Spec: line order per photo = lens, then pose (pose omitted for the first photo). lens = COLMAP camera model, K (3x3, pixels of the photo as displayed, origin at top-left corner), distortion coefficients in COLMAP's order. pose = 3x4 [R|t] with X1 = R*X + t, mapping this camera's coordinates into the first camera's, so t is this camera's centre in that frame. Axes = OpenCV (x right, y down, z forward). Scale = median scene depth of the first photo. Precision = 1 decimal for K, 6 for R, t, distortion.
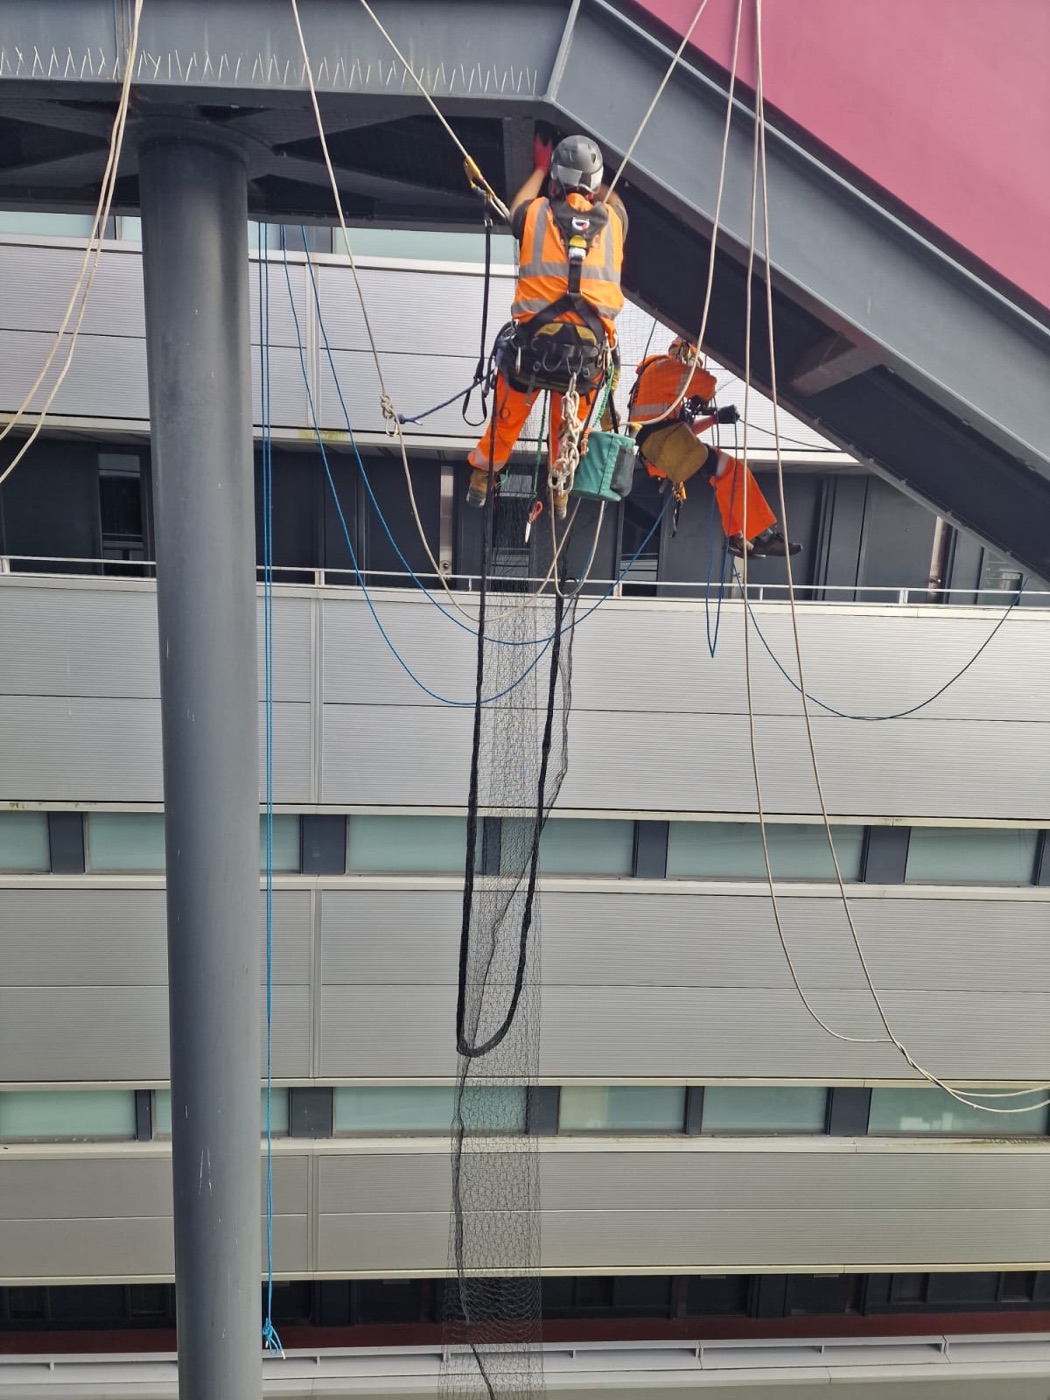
lens RADIAL K [[874.1, 0, 524.8], [0, 874.1, 721.2], [0, 0, 1]] dist [0.074513, -0.044473]
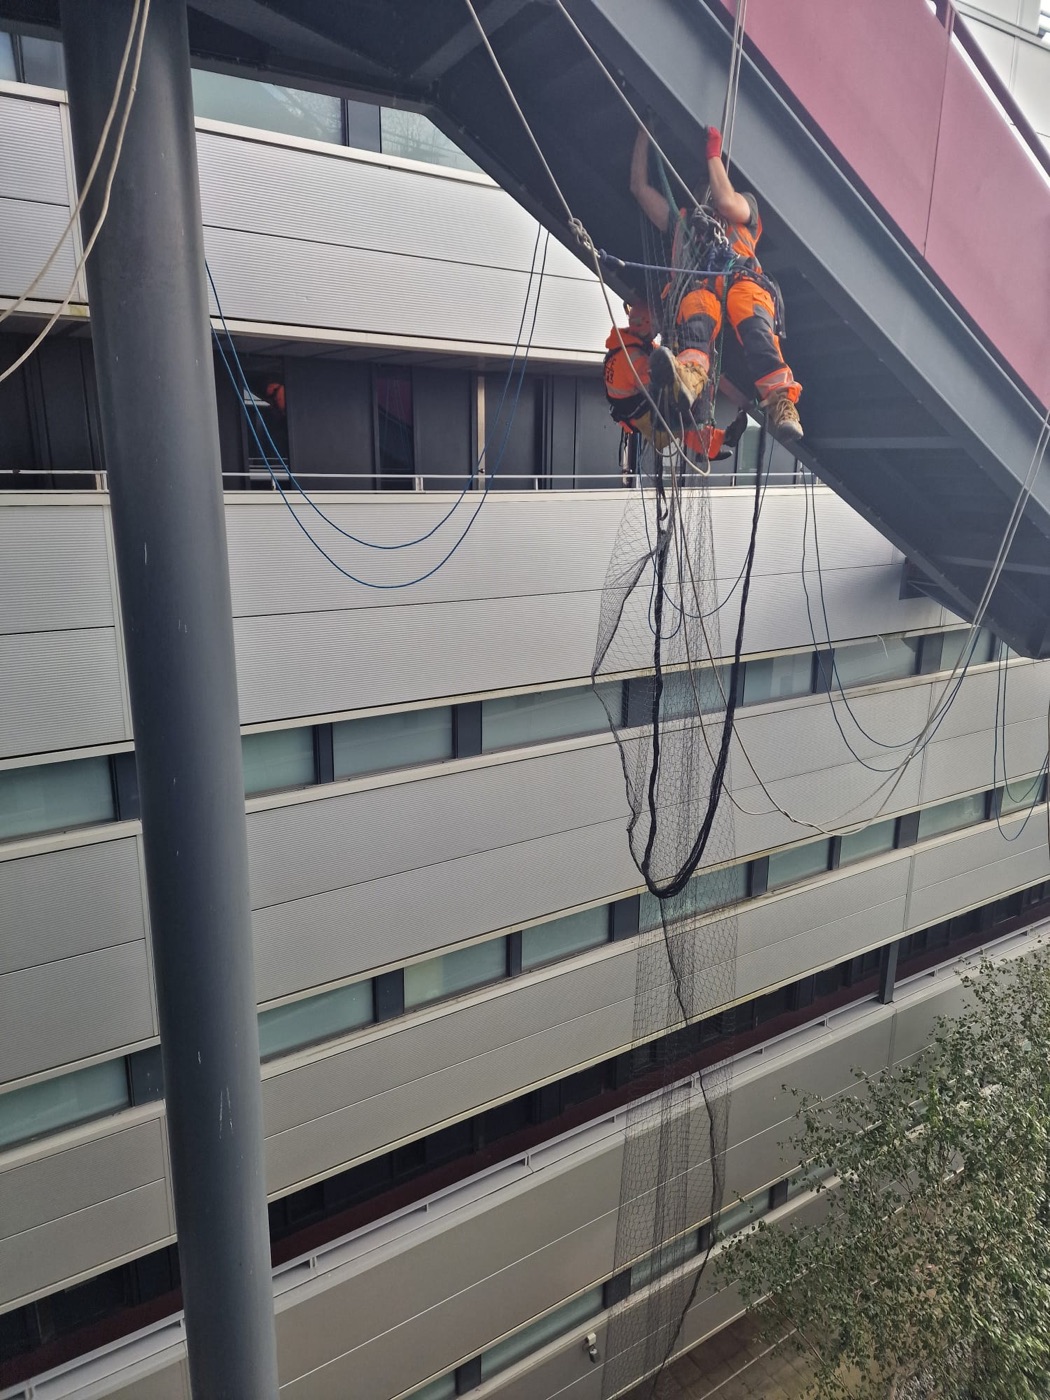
lens RADIAL K [[921.9, 0, 525.0], [0, 921.9, 700.0], [0, 0, 1]] dist [0.124907, -0.114502]
pose [[0.868676, -0.148414, 0.472625, -0.389128], [0.108439, 0.987896, 0.110912, -0.009651], [-0.483366, -0.045096, 0.874256, -0.025003]]
